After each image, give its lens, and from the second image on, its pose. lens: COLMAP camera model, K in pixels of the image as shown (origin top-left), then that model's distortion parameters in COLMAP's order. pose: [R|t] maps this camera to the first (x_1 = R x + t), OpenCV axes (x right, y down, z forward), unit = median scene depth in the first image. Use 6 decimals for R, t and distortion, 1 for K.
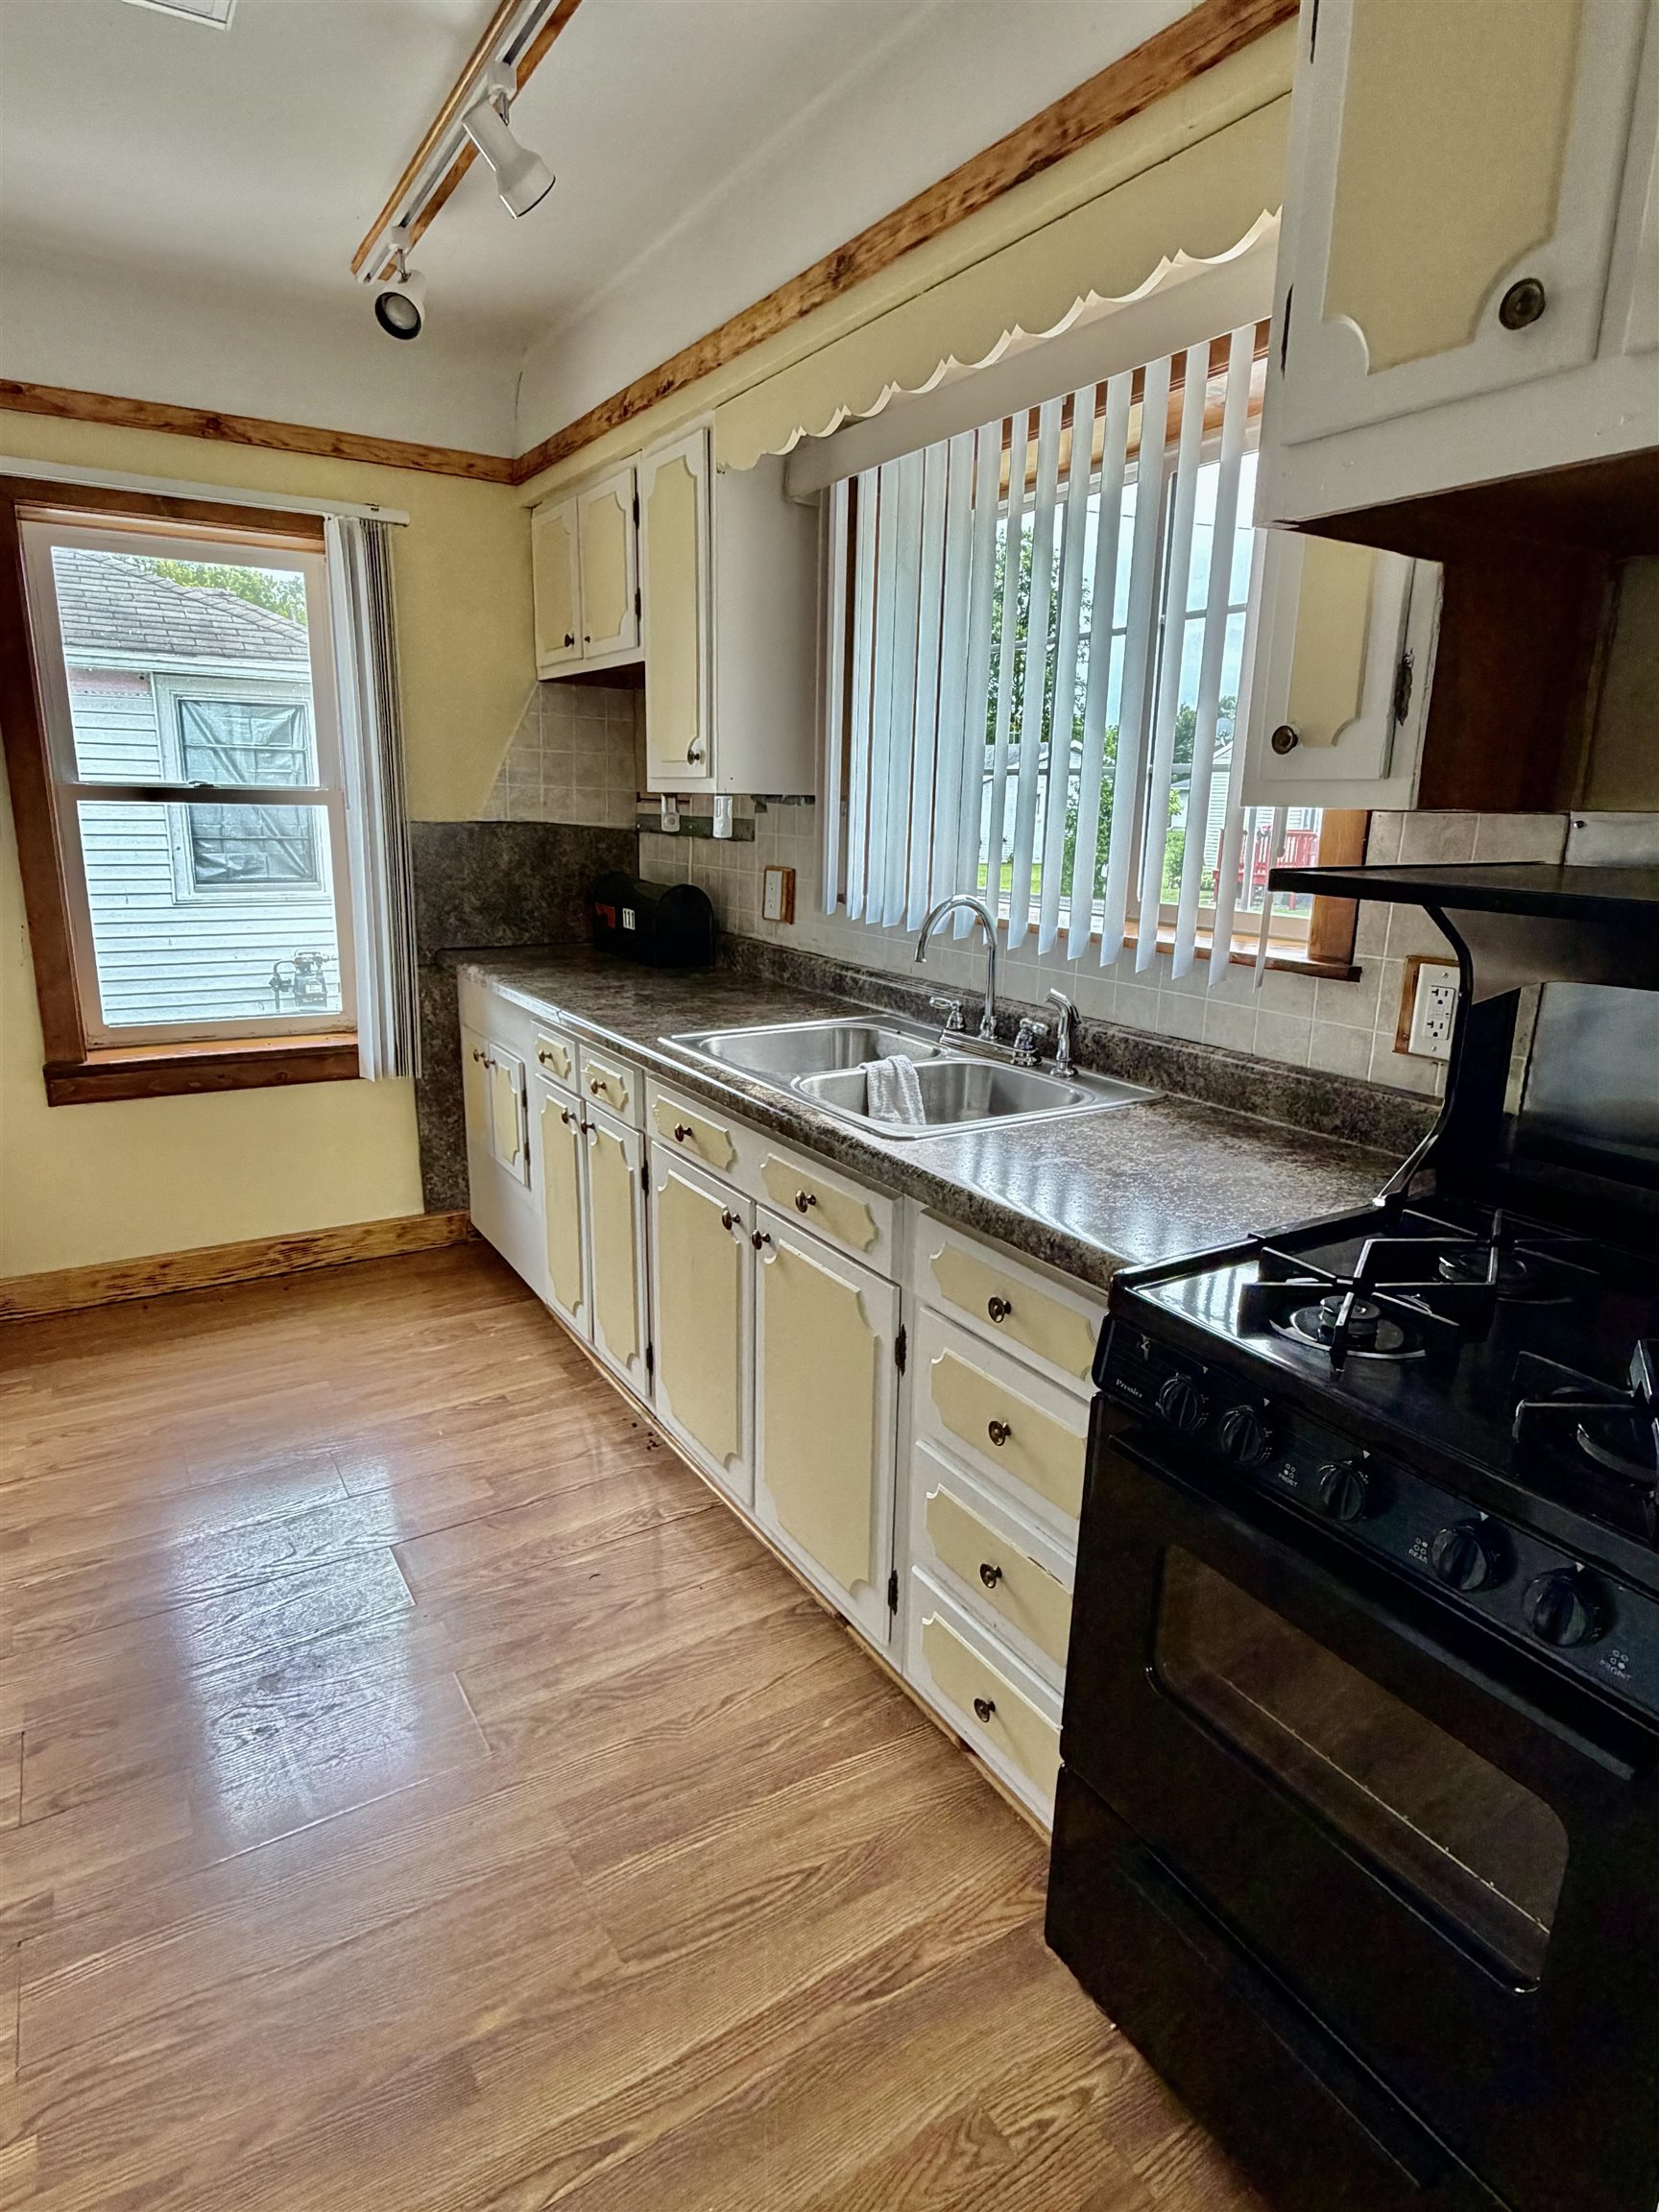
lens RADIAL K [[1224.0, 0, 824.1], [0, 1224.0, 1105.3], [0, 0, 1]] dist [0.002075, 0.000351]
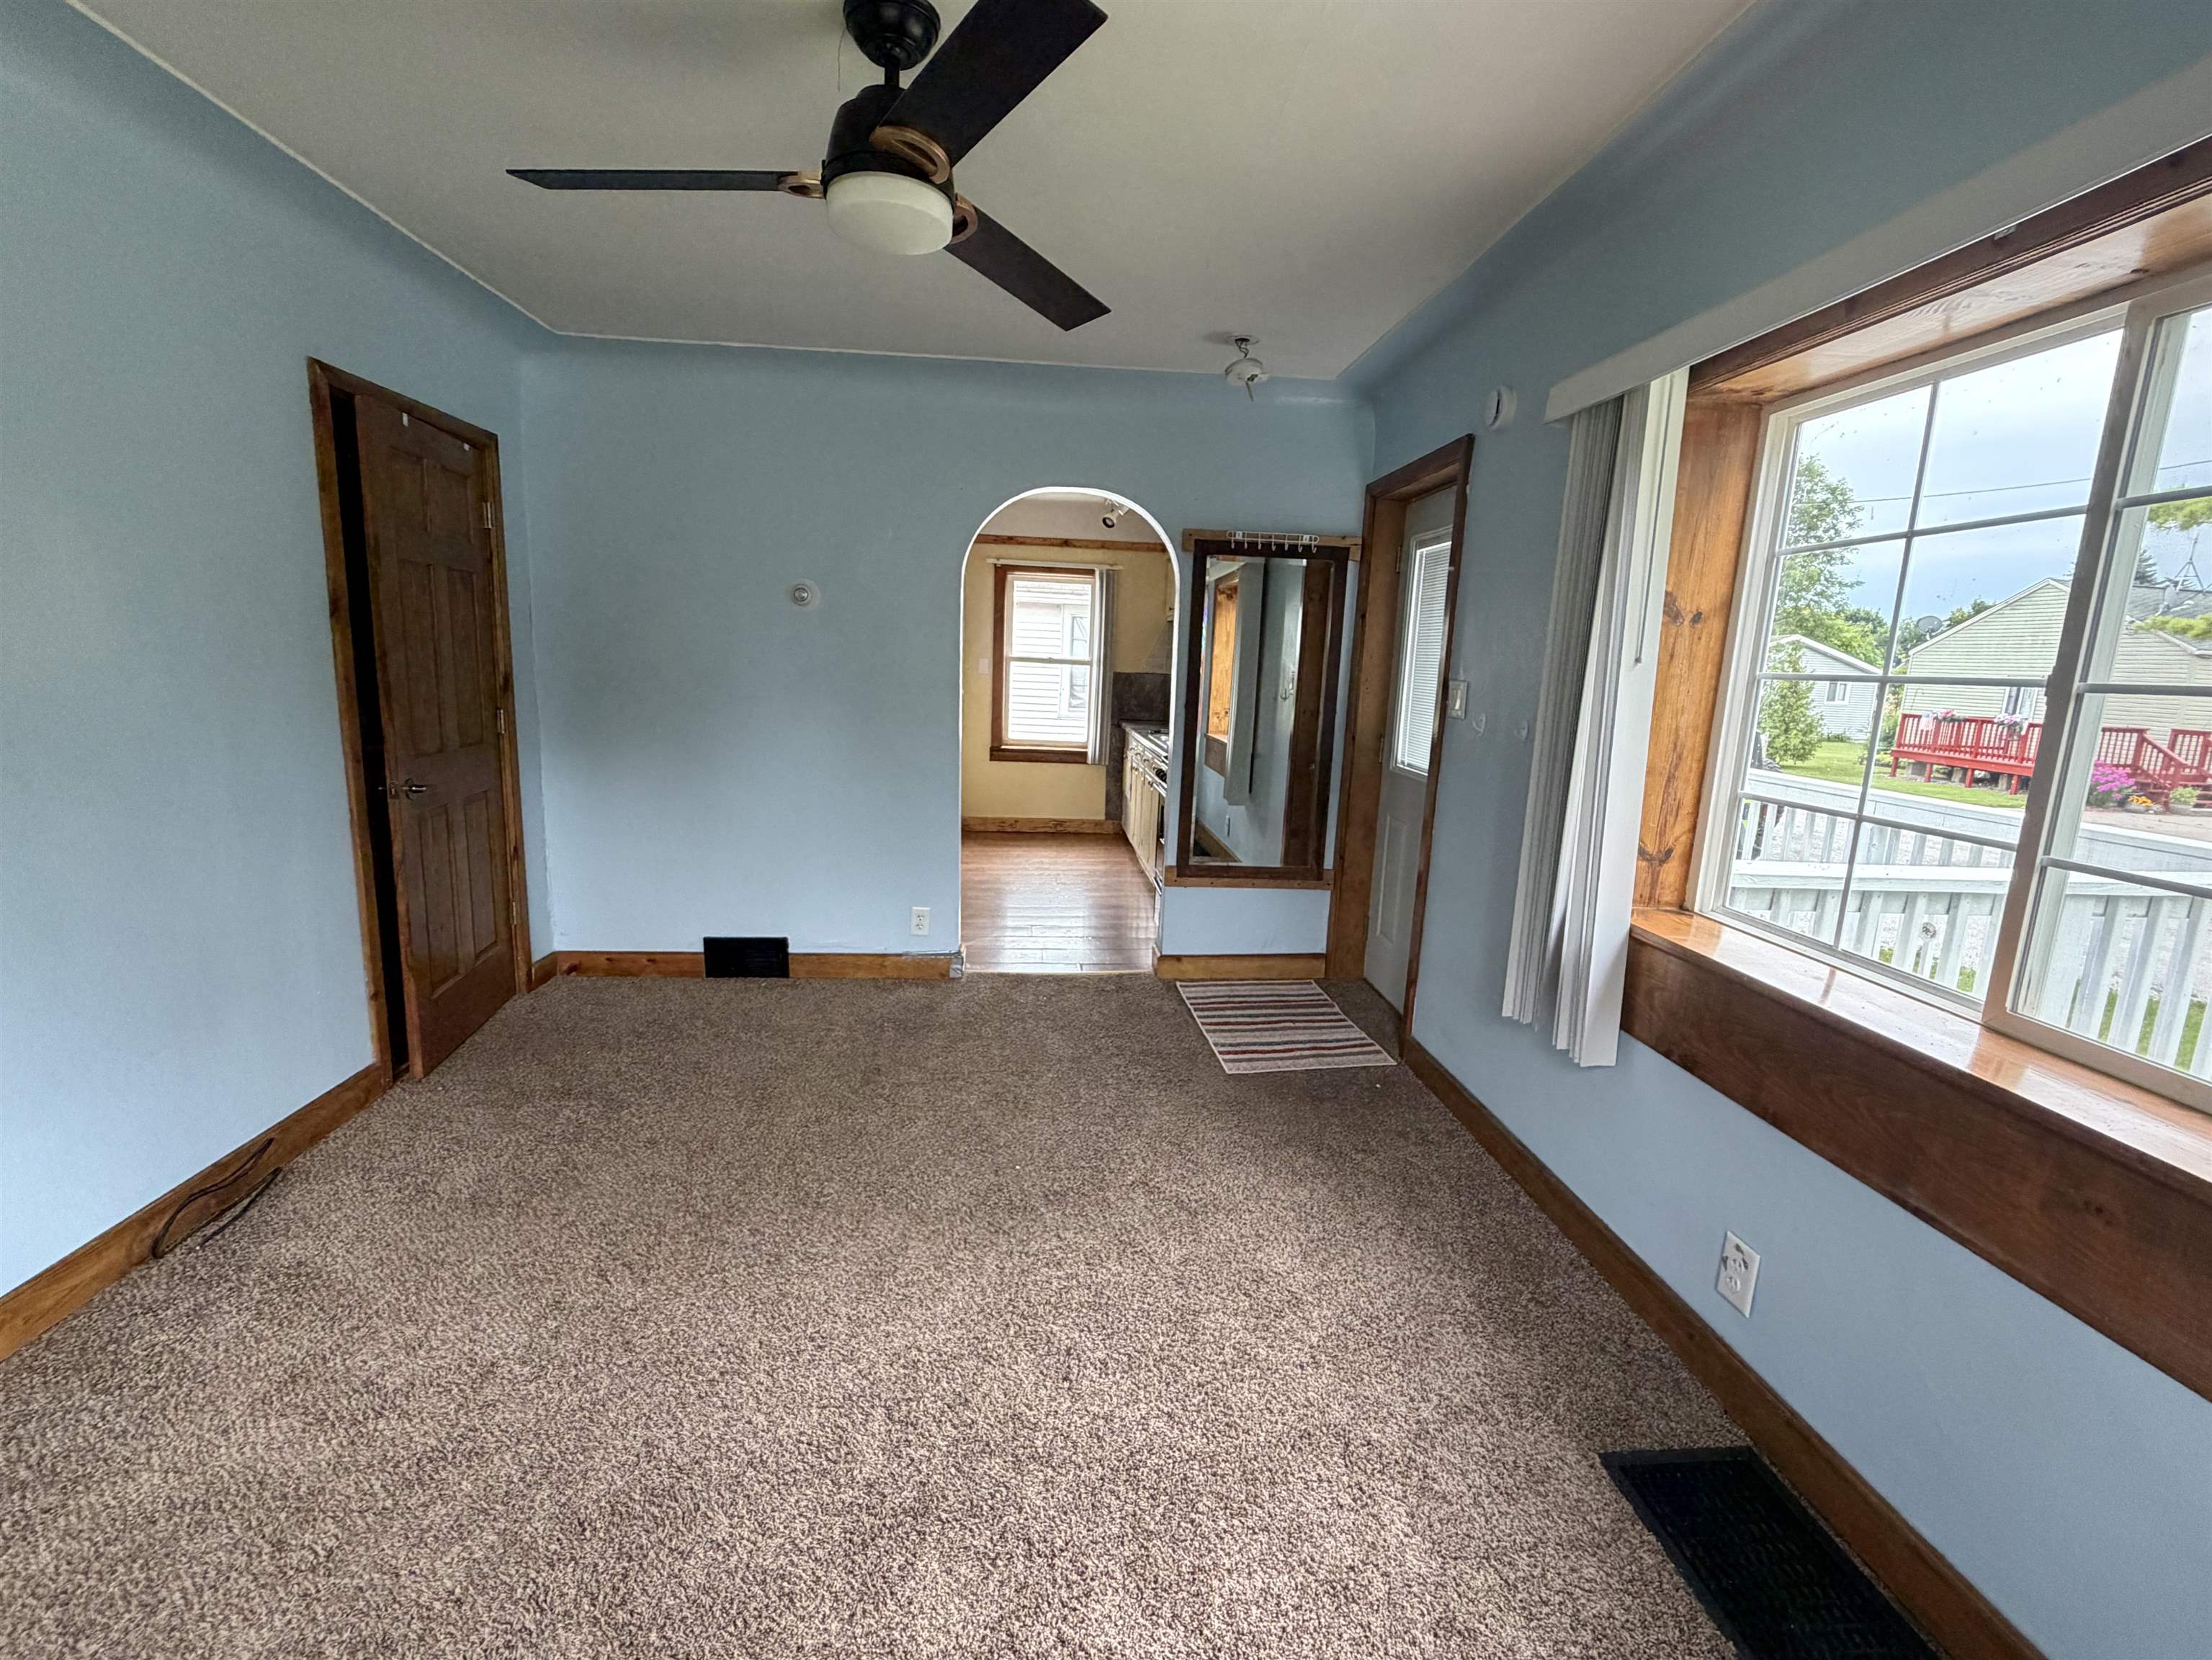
lens RADIAL K [[902.2, 0, 1114.7], [0, 902.2, 816.7], [0, 0, 1]] dist [-0.000734, 0.000052]
pose [[0.902637, 0.092144, -0.420424, 0.555895], [-0.128333, 0.990001, -0.058548, 0.212337], [0.410825, 0.106802, 0.905437, -0.816427]]
